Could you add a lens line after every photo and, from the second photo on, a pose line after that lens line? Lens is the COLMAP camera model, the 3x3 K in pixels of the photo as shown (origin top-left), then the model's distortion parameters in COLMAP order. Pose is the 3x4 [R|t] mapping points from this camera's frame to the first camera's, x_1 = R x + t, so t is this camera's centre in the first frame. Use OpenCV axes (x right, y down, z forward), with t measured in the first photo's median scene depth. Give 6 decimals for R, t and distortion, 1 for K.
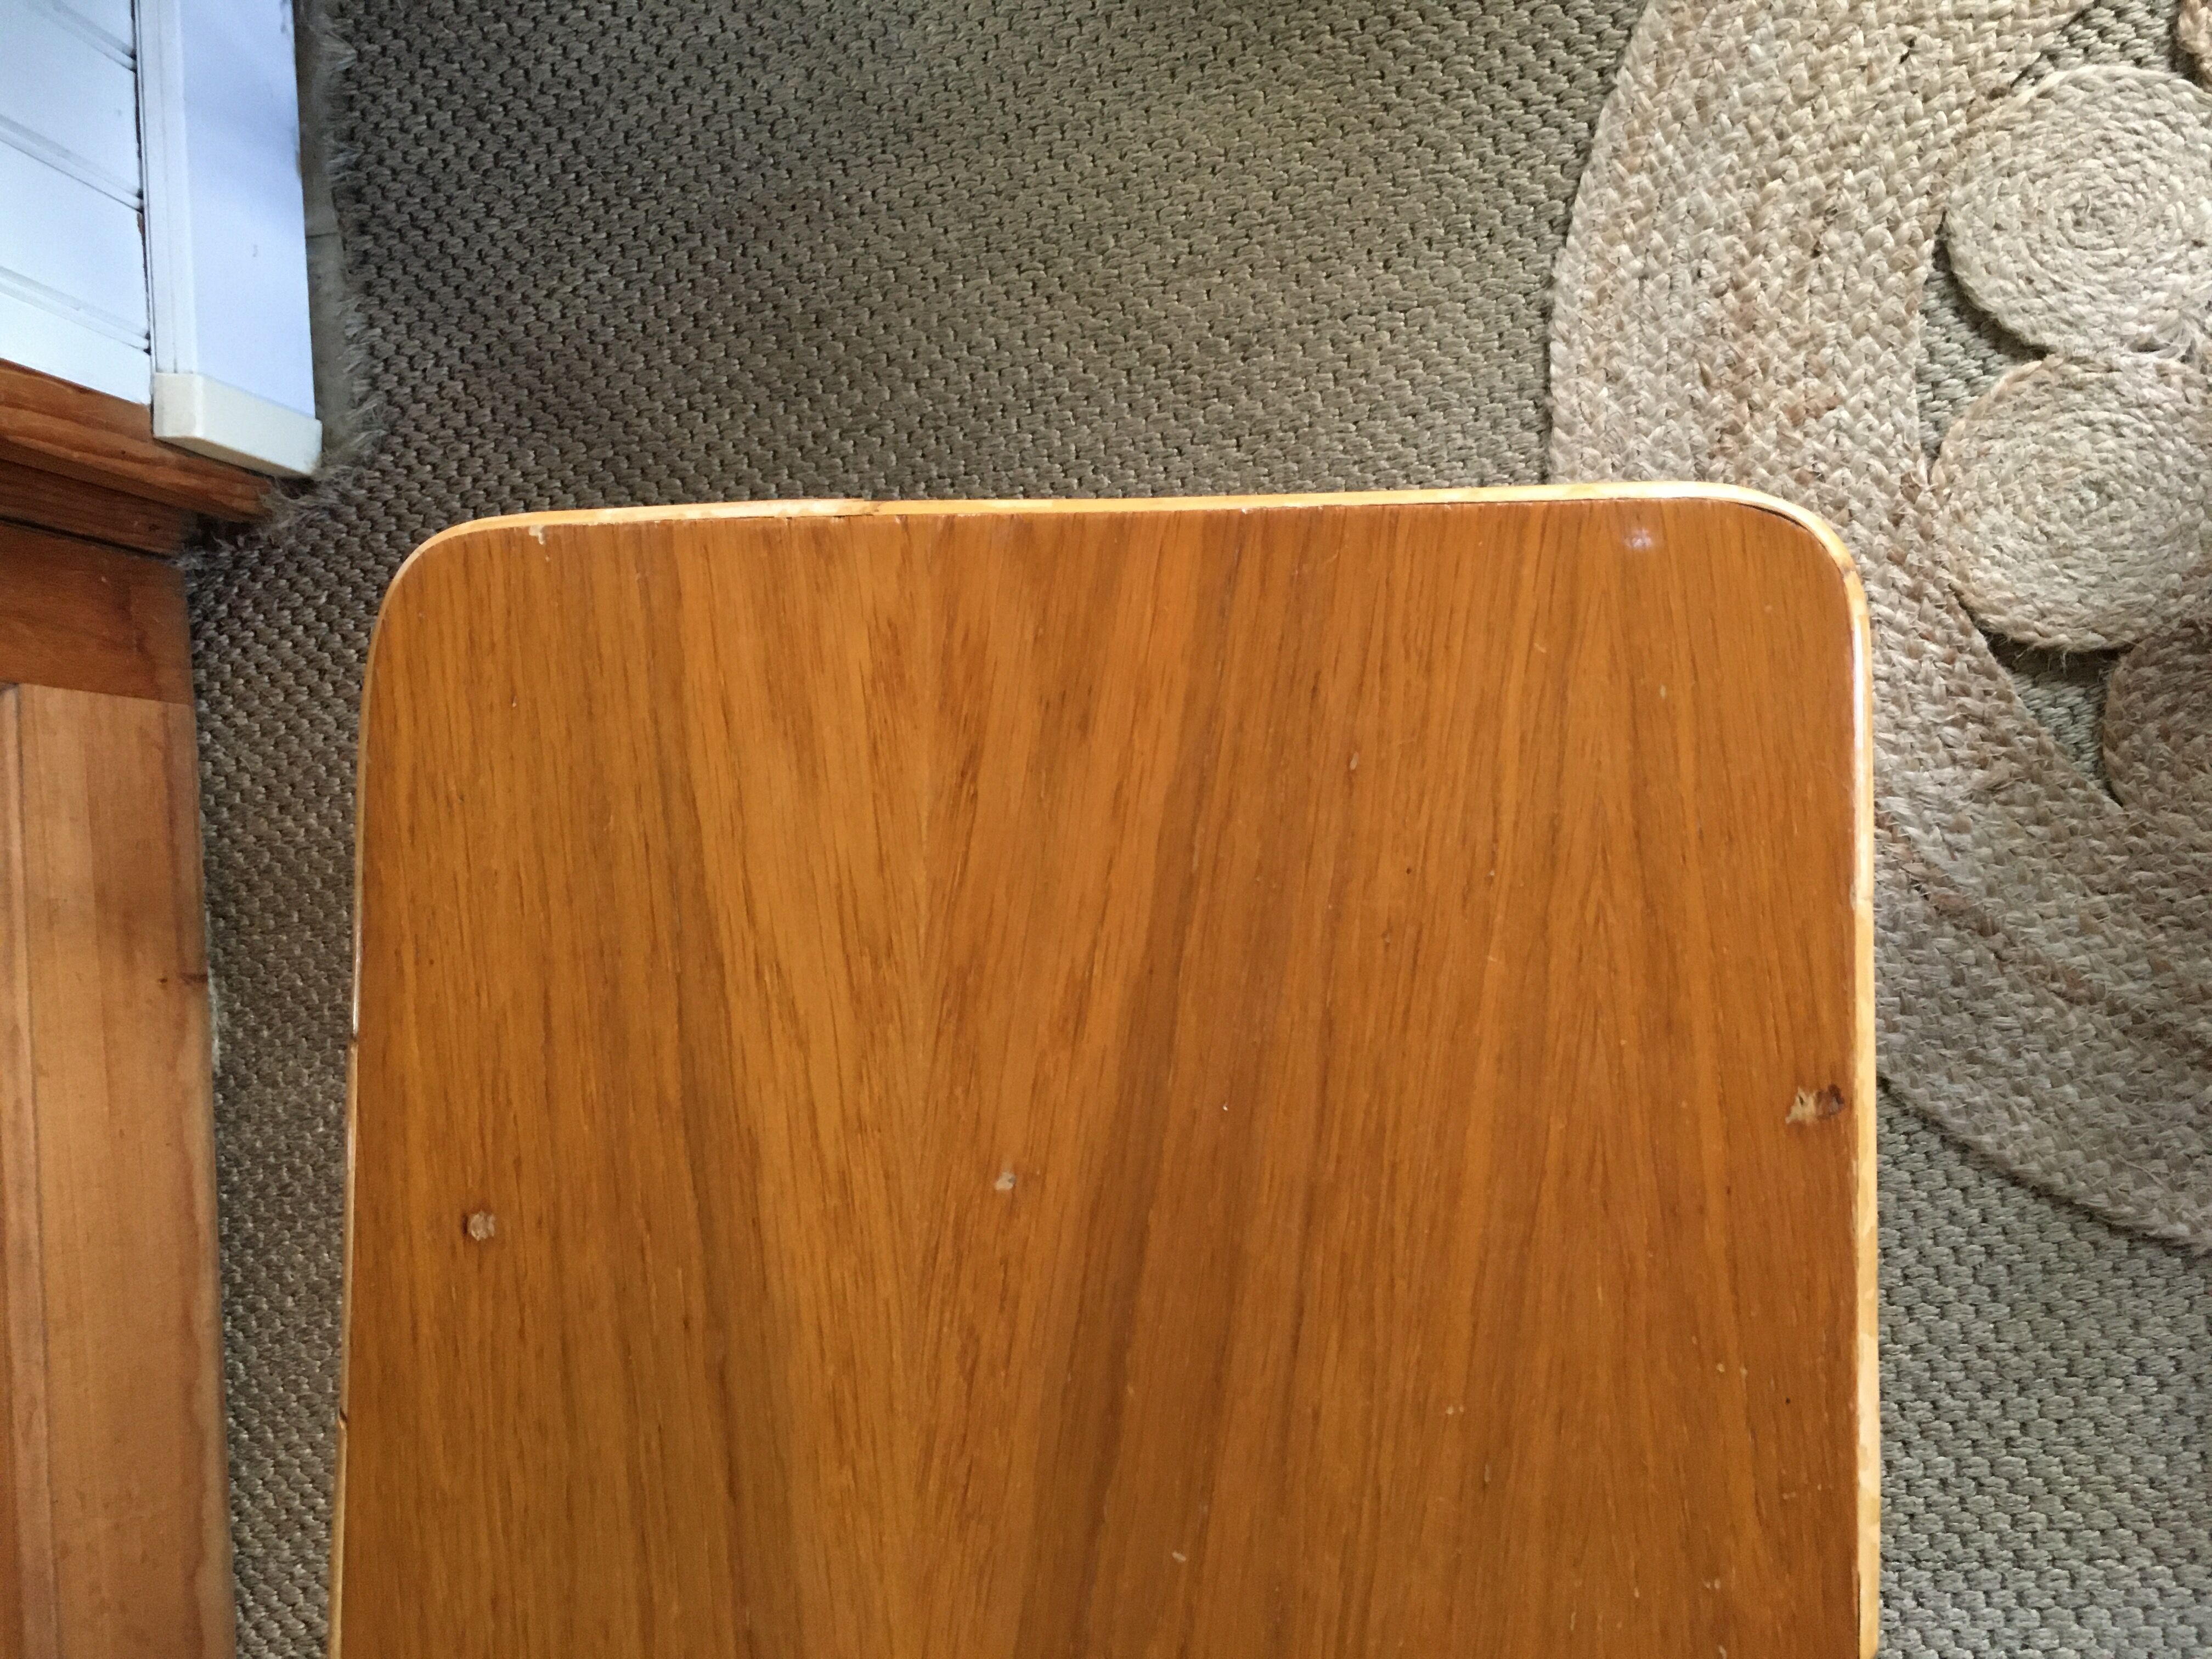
lens RADIAL K [[1895.3, 0, 1089.3], [0, 1895.3, 809.4], [0, 0, 1]] dist [0.077195, -0.106052]
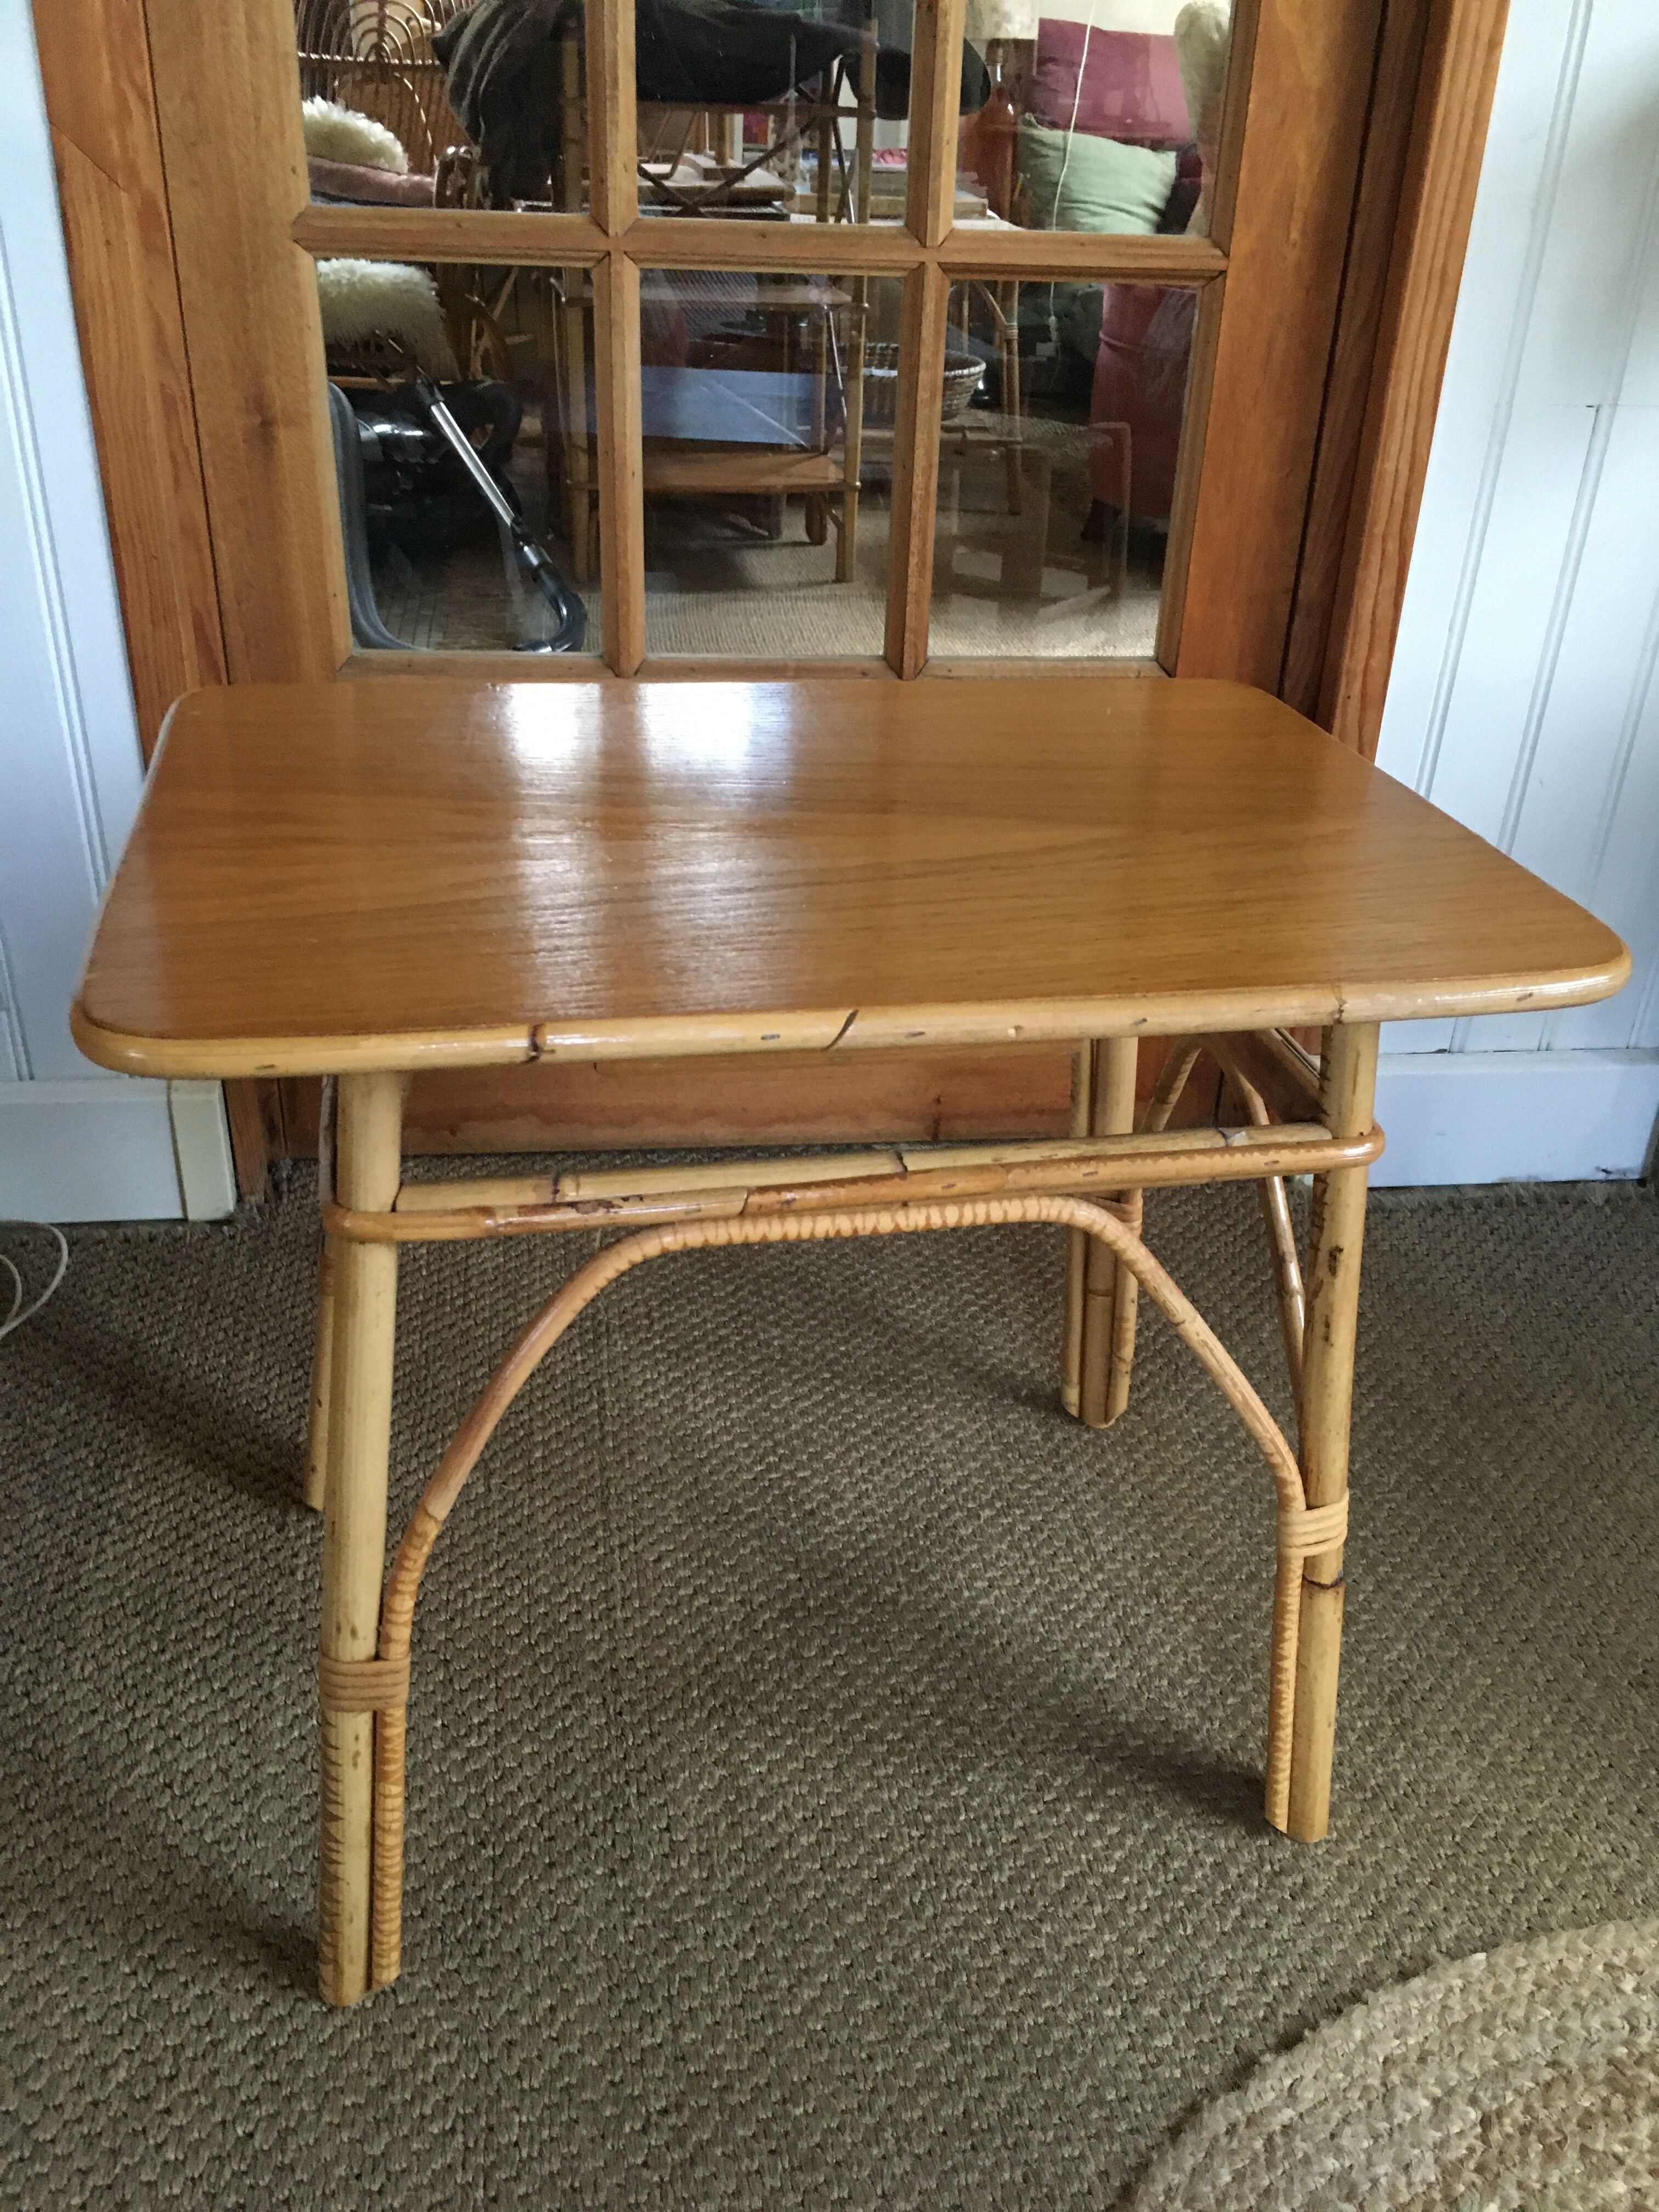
lens RADIAL K [[1895.3, 0, 835.5], [0, 1895.3, 1061.3], [0, 0, 1]] dist [0.077195, -0.106052]
pose [[0.045739, 0.614911, -0.787269, 0.752073], [-0.998677, 0.009617, -0.050509, 0.280731], [-0.023488, 0.788538, 0.614538, 0.085142]]
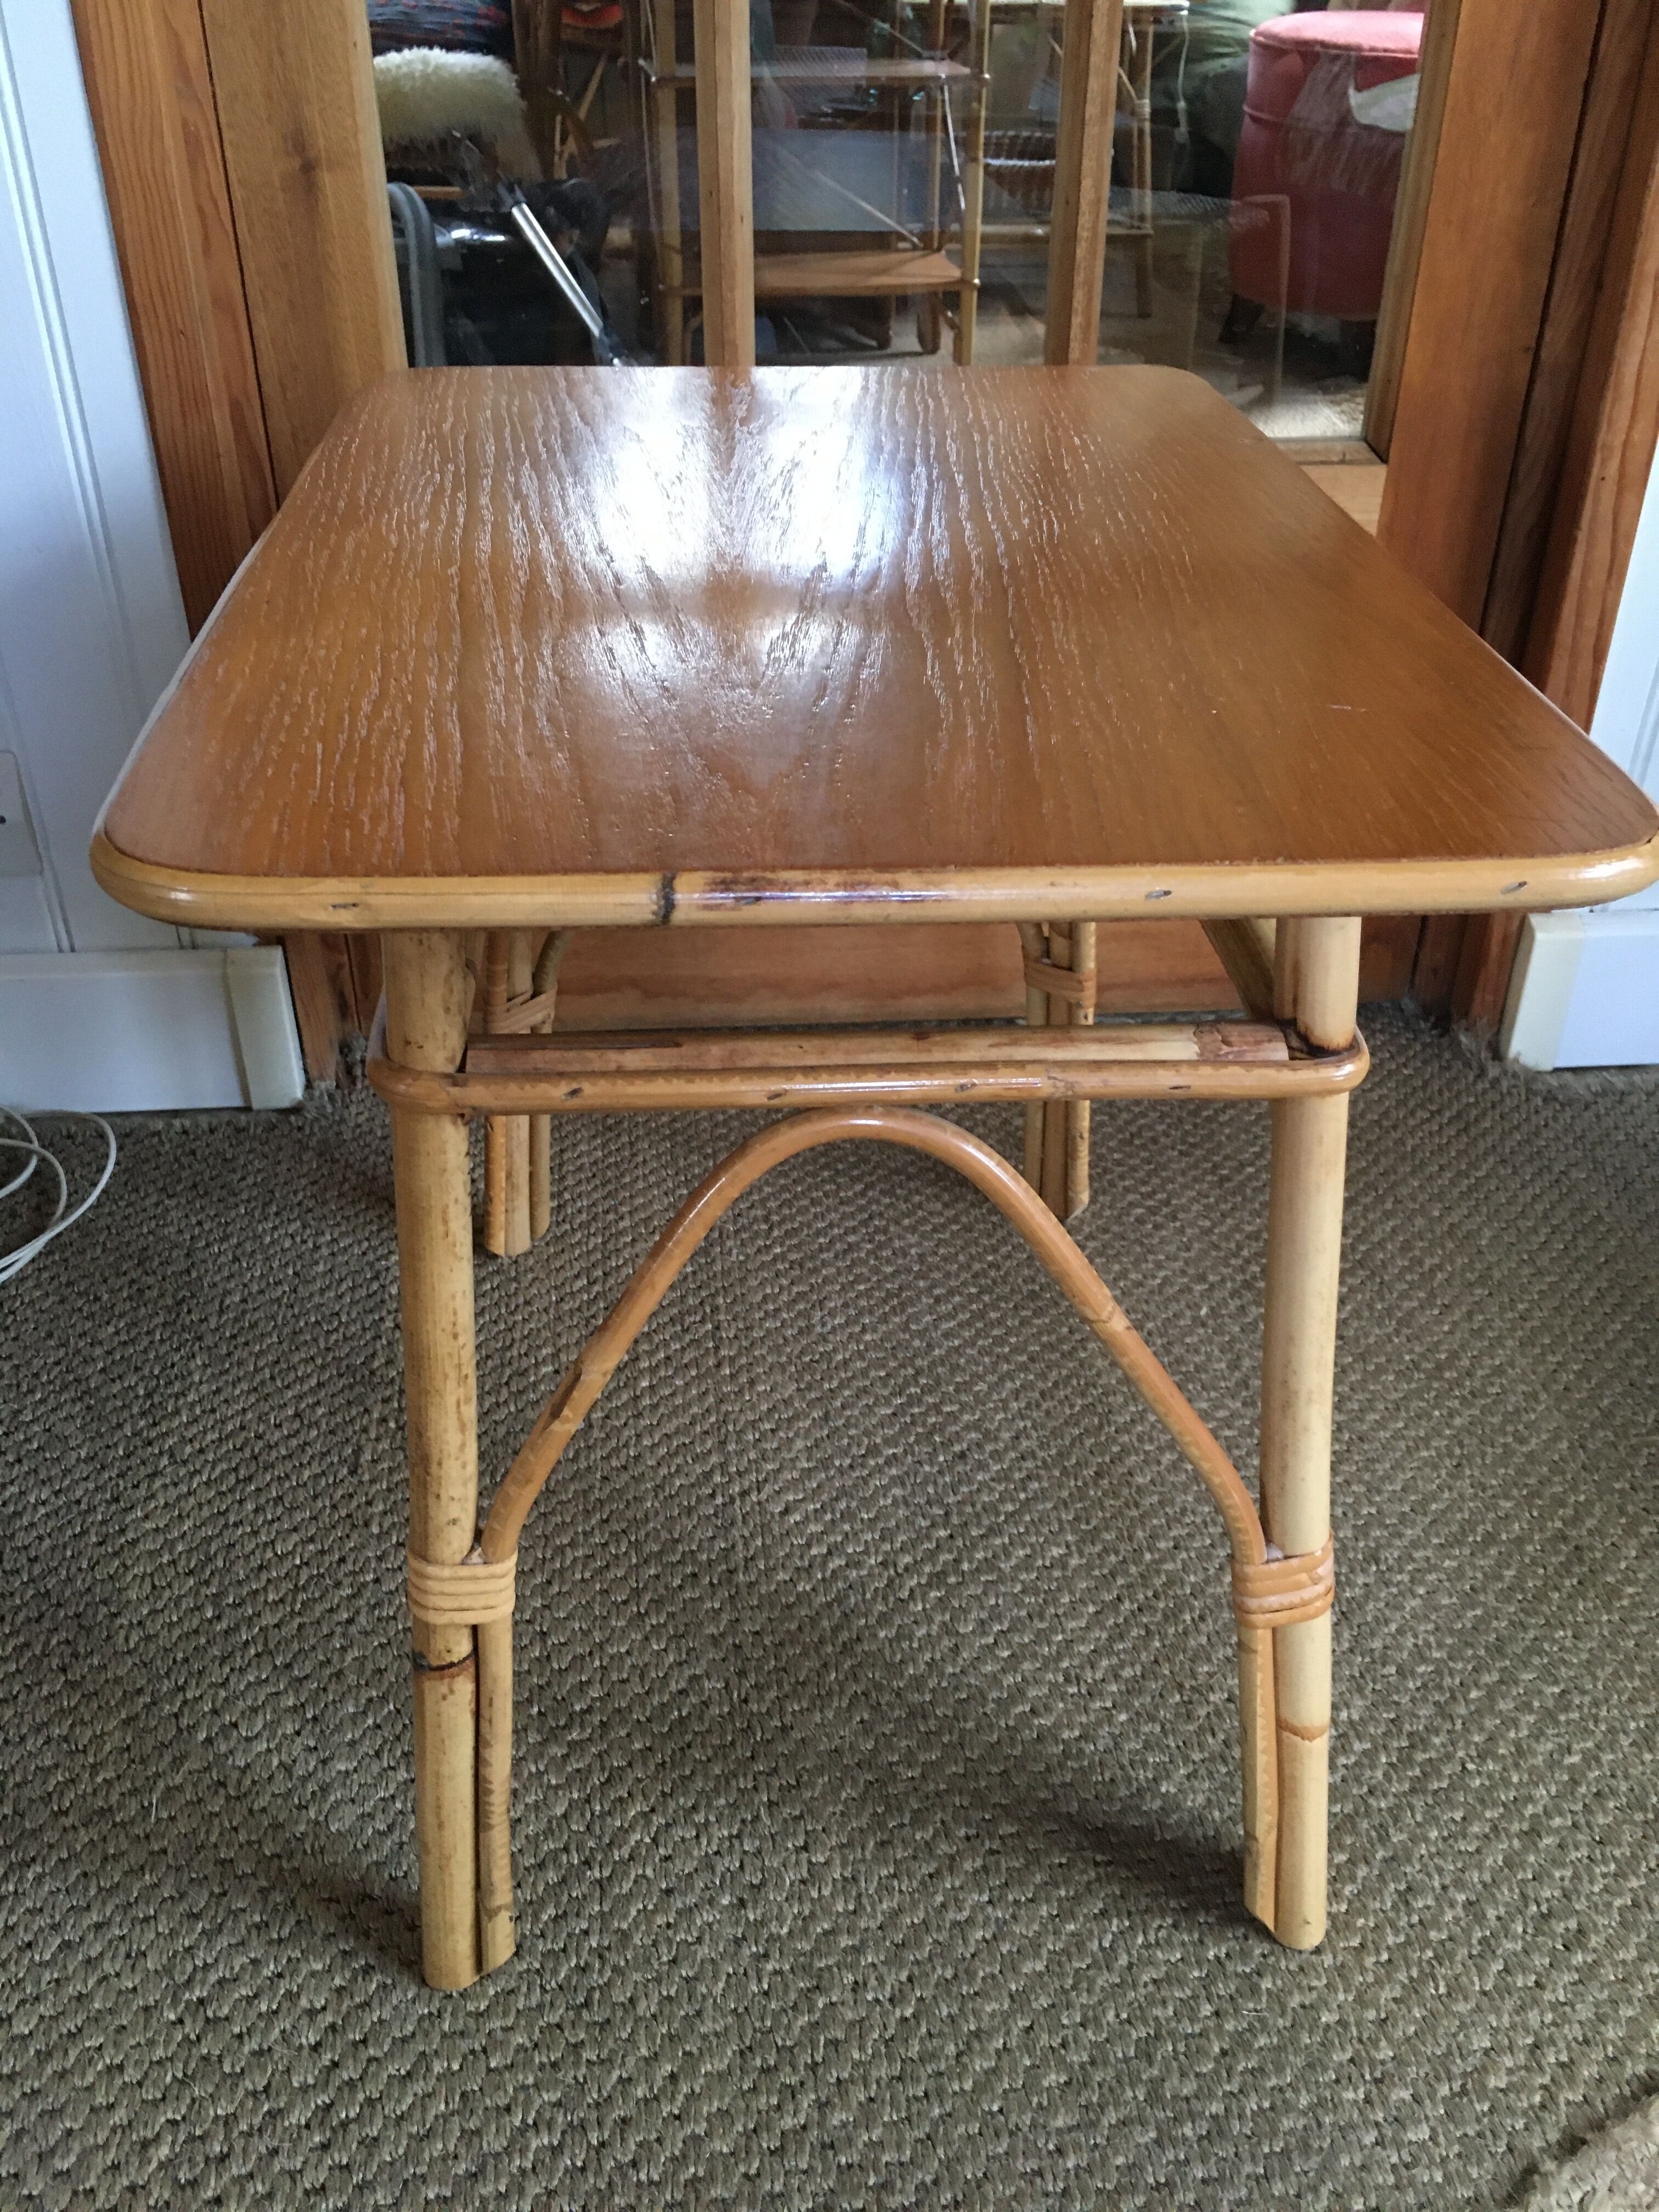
lens RADIAL K [[1895.3, 0, 834.6], [0, 1895.3, 1073.8], [0, 0, 1]] dist [0.077195, -0.106052]
pose [[0.008850, 0.677661, -0.735321, 0.589283], [-0.999854, 0.016725, 0.003380, 0.301074], [0.014589, 0.735184, 0.677710, 0.202729]]
